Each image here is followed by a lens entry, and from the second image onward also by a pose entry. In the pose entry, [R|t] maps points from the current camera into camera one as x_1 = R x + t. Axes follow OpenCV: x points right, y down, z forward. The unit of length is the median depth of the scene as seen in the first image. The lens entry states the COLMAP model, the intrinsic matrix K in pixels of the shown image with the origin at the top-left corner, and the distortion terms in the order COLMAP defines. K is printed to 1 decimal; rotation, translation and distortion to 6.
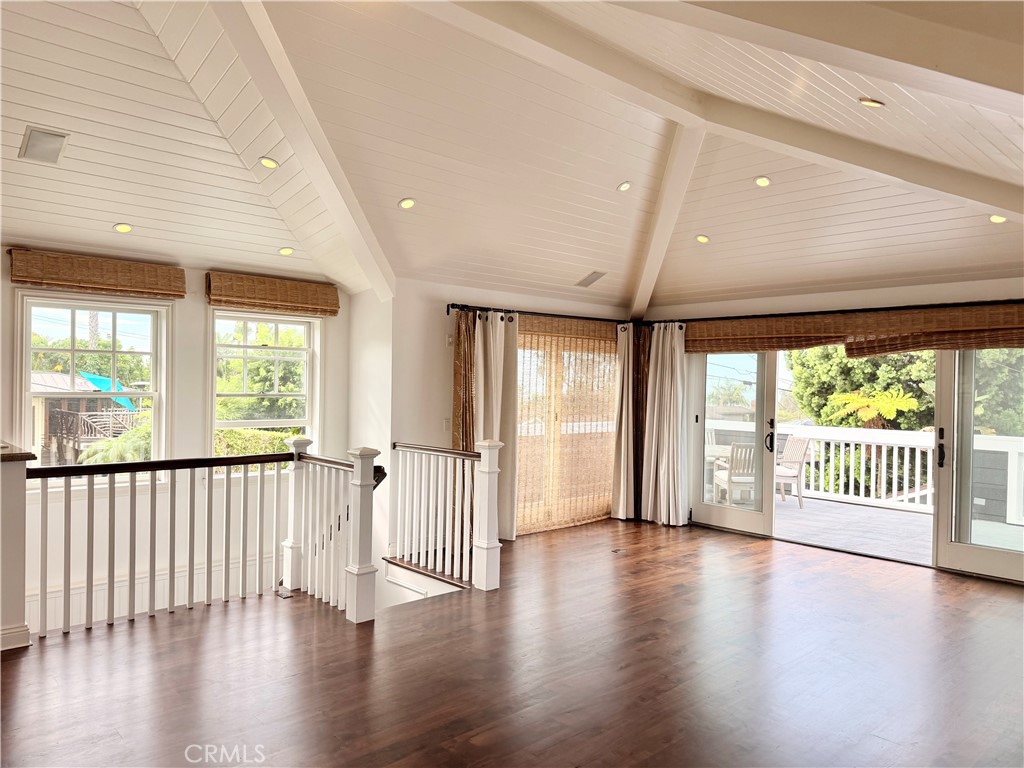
lens RADIAL K [[715.2, 0, 517.1], [0, 715.2, 383.8], [0, 0, 1]] dist [0.045651, -0.059741]
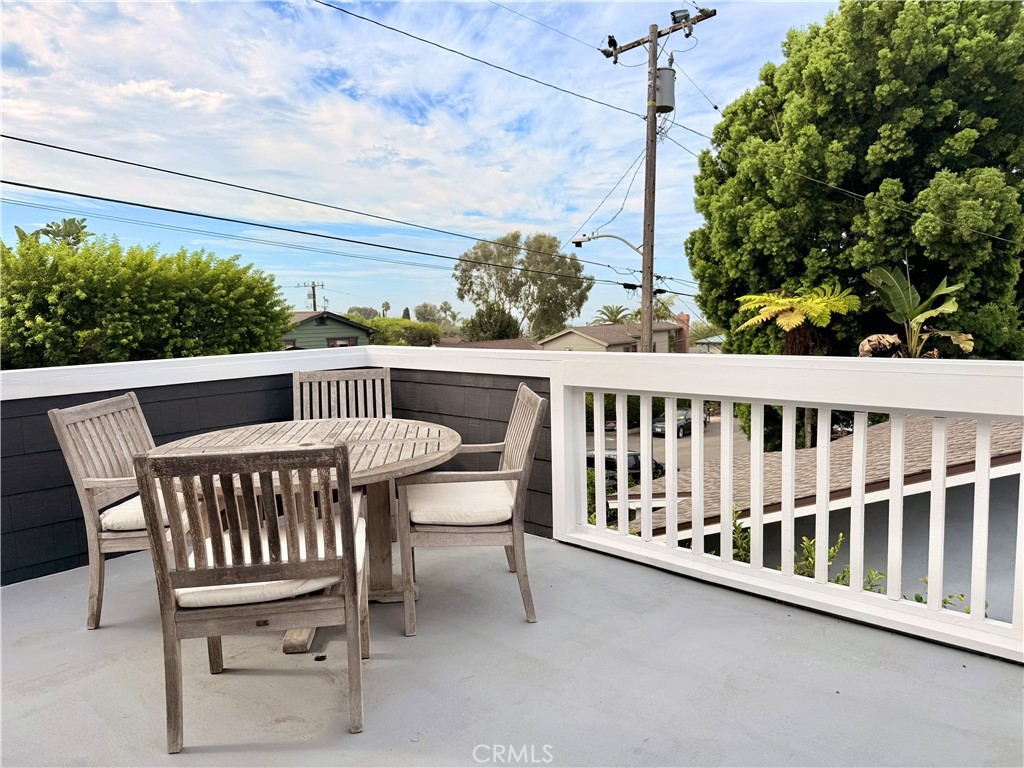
lens RADIAL K [[715.2, 0, 508.6], [0, 715.2, 382.0], [0, 0, 1]] dist [0.045651, -0.059741]
pose [[0.996804, -0.052687, 0.060049, 0.165527], [0.046417, 0.993761, 0.101414, 0.017068], [-0.065018, -0.098303, 0.993030, 0.313157]]
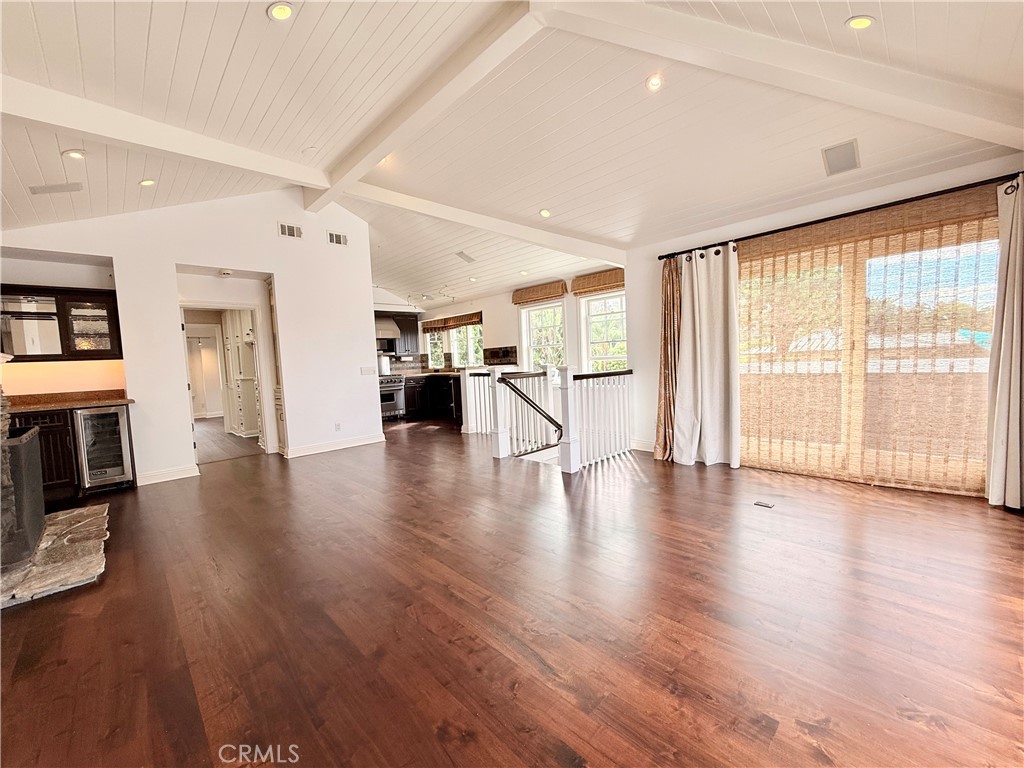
lens RADIAL K [[411.1, 0, 508.5], [0, 411.1, 381.4], [0, 0, 1]] dist [-0.003018, 0.001994]
pose [[-0.012054, 0.053219, -0.998510, 0.620143], [0.063781, 0.996590, 0.052346, 0.045156], [0.997891, -0.063055, -0.015408, 0.729428]]
